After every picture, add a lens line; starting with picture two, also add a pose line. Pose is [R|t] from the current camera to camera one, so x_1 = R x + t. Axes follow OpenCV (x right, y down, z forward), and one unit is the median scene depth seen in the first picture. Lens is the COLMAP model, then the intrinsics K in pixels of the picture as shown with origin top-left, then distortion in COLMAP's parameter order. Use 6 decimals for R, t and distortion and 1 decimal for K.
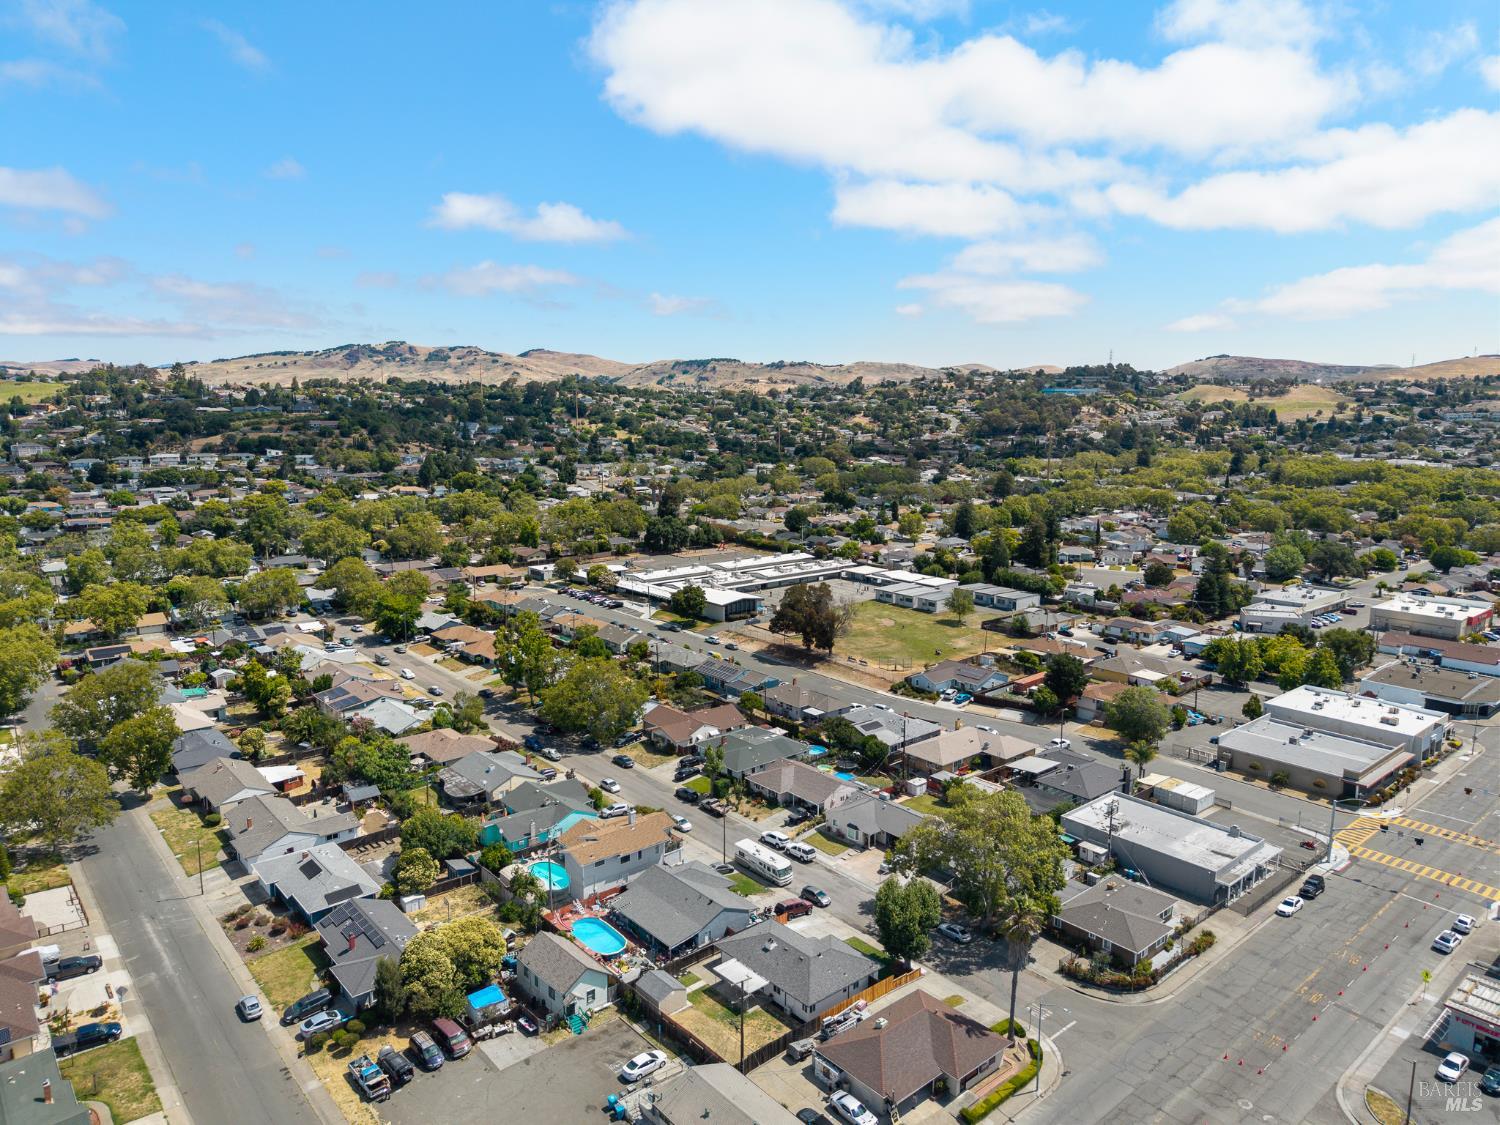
lens RADIAL K [[998.4, 0, 750.0], [0, 998.4, 562.5], [0, 0, 1]] dist [0.063544, -0.073421]
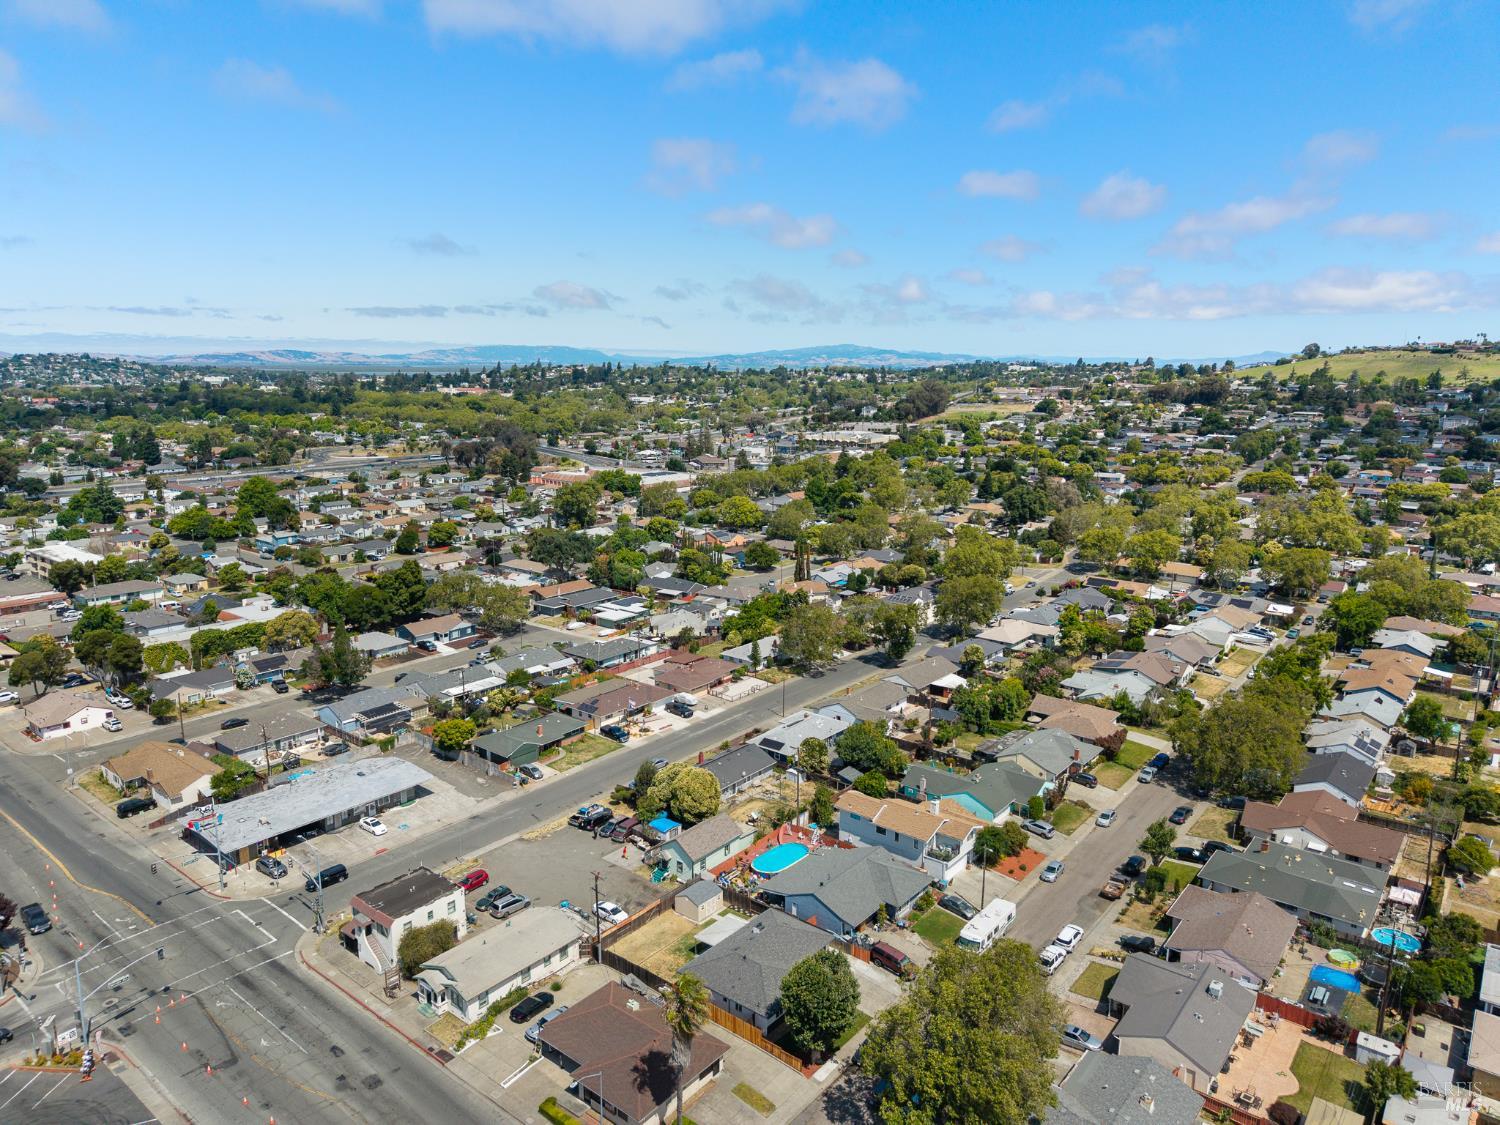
lens RADIAL K [[998.4, 0, 750.0], [0, 998.4, 562.5], [0, 0, 1]] dist [0.063544, -0.073421]
pose [[0.181000, 0.194872, -0.963983, 0.683889], [-0.163355, 0.972514, 0.165925, -0.095721], [0.969822, 0.127439, 0.207858, 0.576897]]
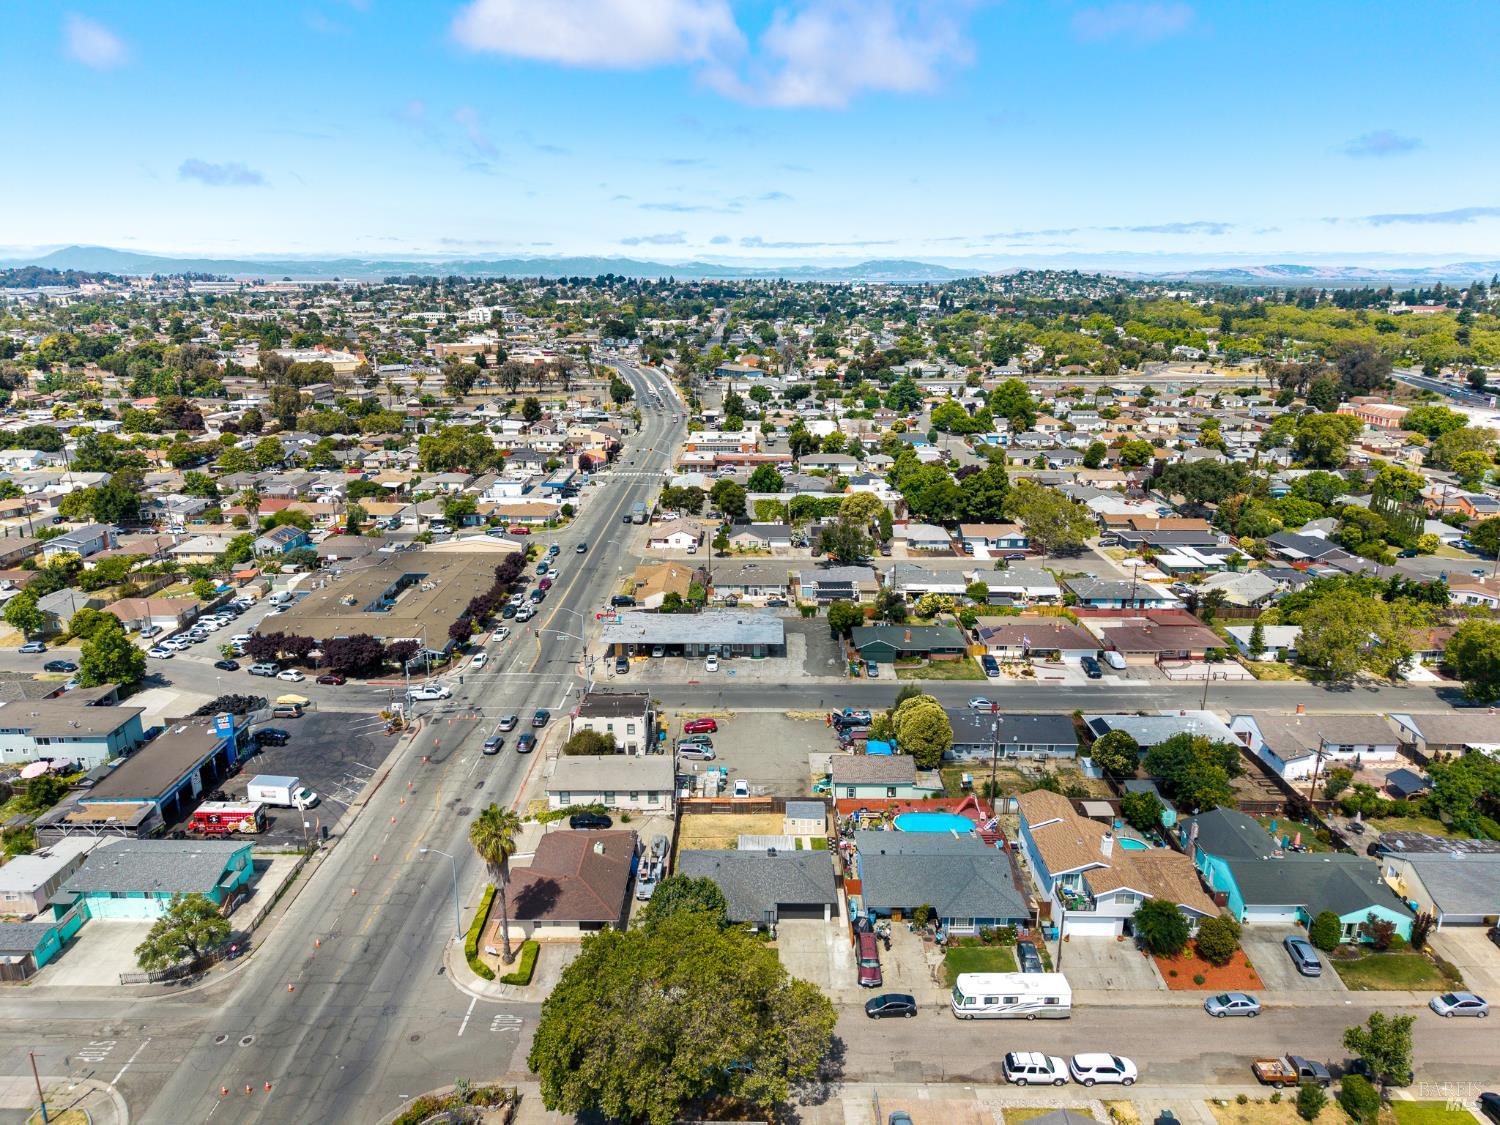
lens RADIAL K [[998.4, 0, 750.0], [0, 998.4, 562.5], [0, 0, 1]] dist [0.063544, -0.073421]
pose [[-0.650803, 0.208483, -0.730062, 0.503468], [-0.125934, 0.918600, 0.374585, -0.159386], [0.748730, 0.335721, -0.571573, 1.091177]]
